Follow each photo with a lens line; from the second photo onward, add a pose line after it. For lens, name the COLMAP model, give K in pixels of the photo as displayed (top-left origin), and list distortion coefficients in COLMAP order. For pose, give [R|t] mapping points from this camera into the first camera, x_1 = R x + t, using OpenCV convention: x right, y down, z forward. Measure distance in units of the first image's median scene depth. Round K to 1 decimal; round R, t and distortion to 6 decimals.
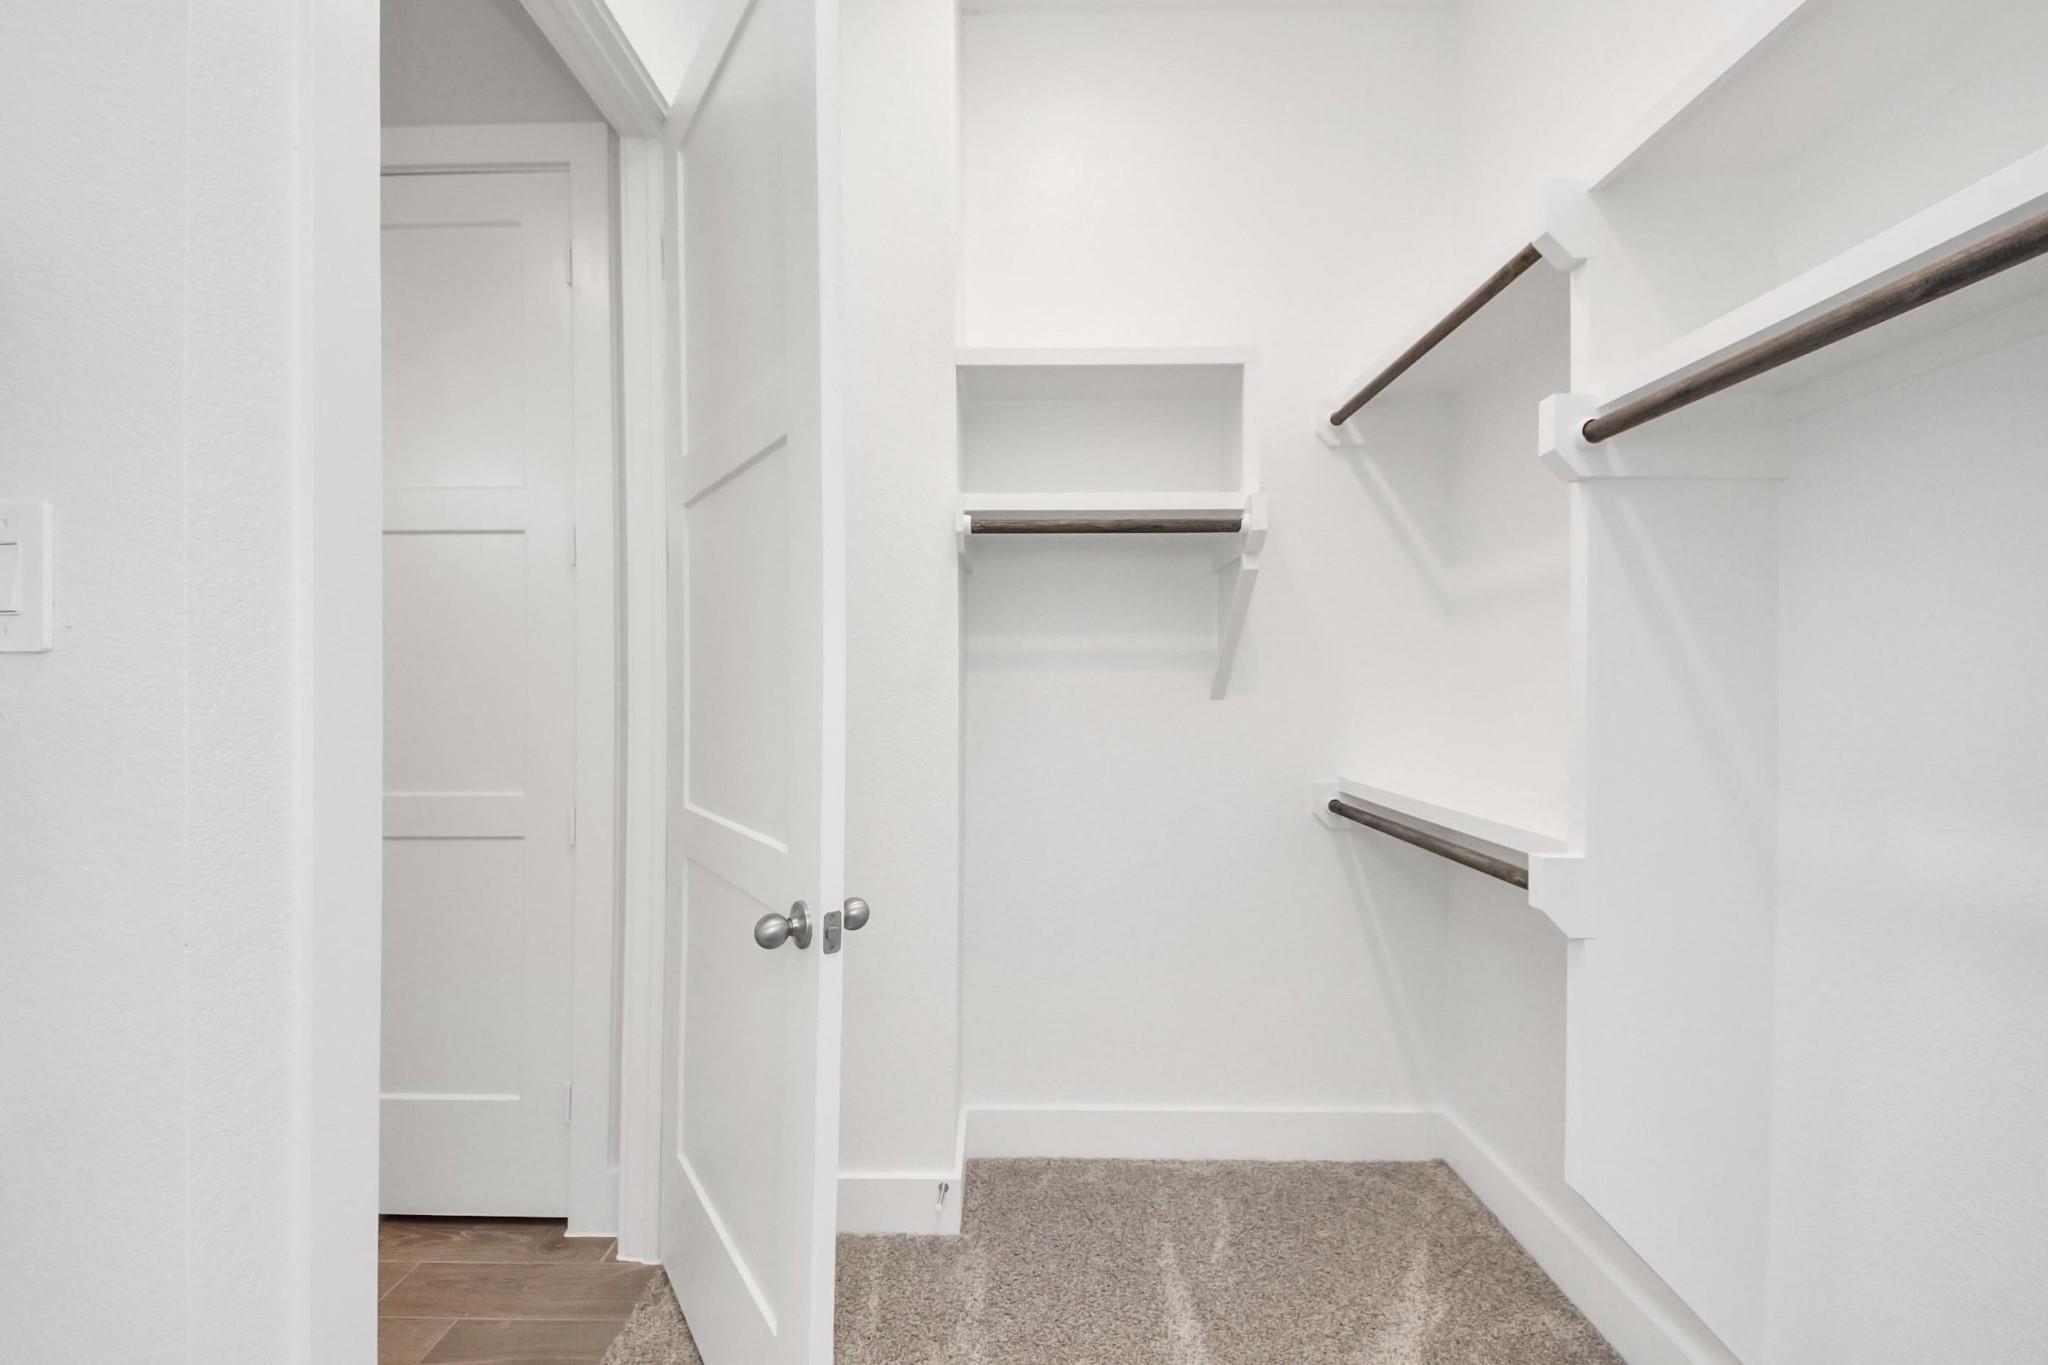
lens RADIAL K [[753.0, 0, 1024.0], [0, 753.0, 682.5], [0, 0, 1]] dist [0.031768, -0.024871]
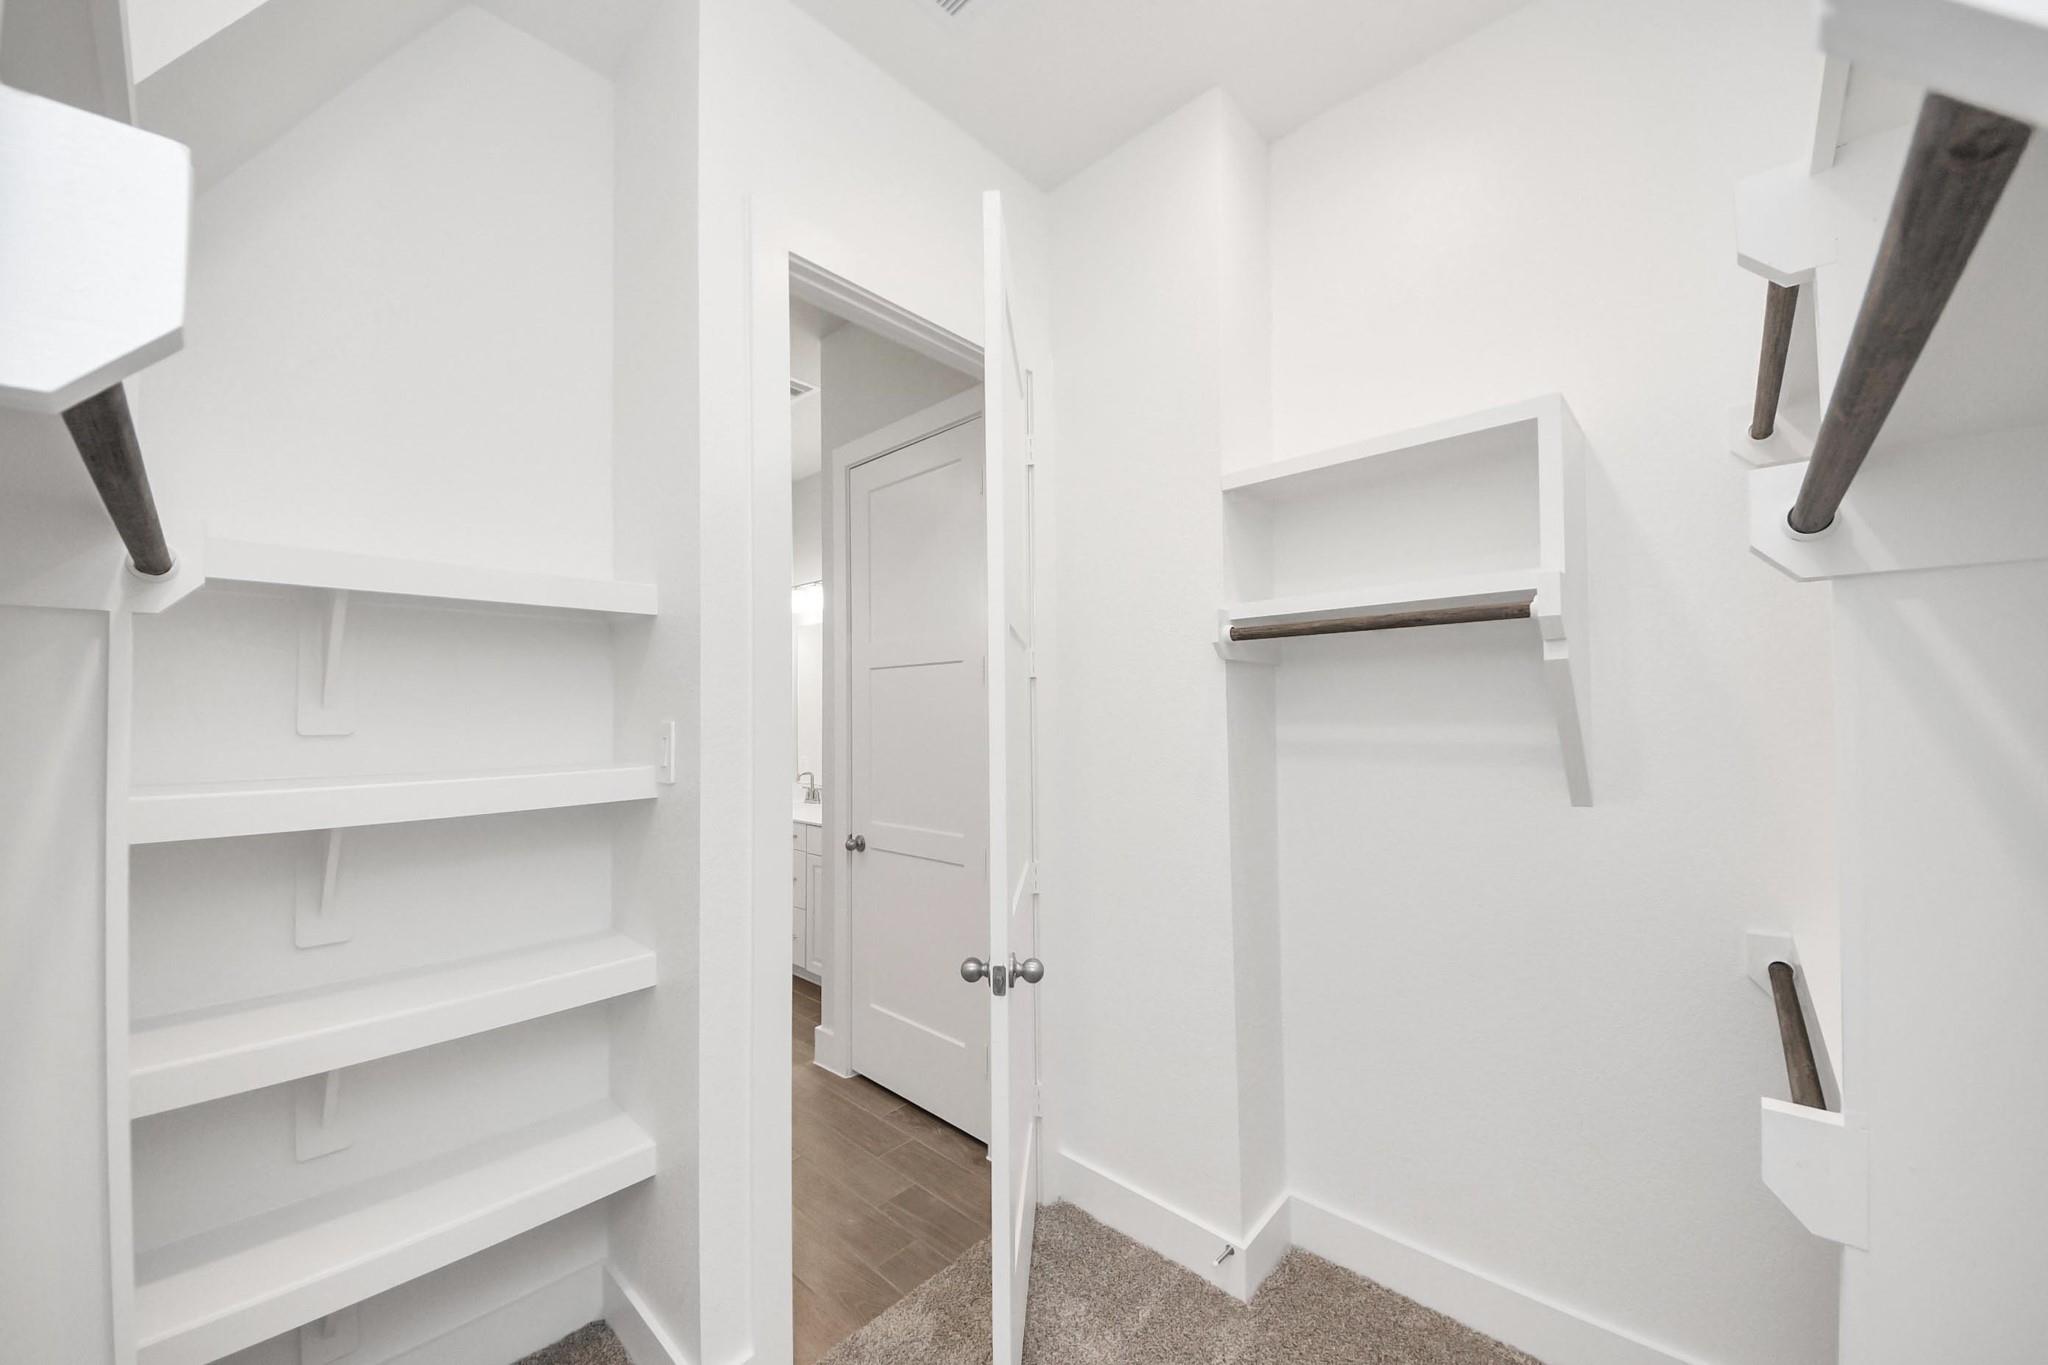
lens RADIAL K [[753.0, 0, 1024.0], [0, 753.0, 682.5], [0, 0, 1]] dist [0.031768, -0.024871]
pose [[0.738002, -0.028579, -0.674193, 0.432169], [0.005736, 0.999332, -0.036083, -0.098712], [0.674775, 0.022762, 0.737673, -0.004690]]
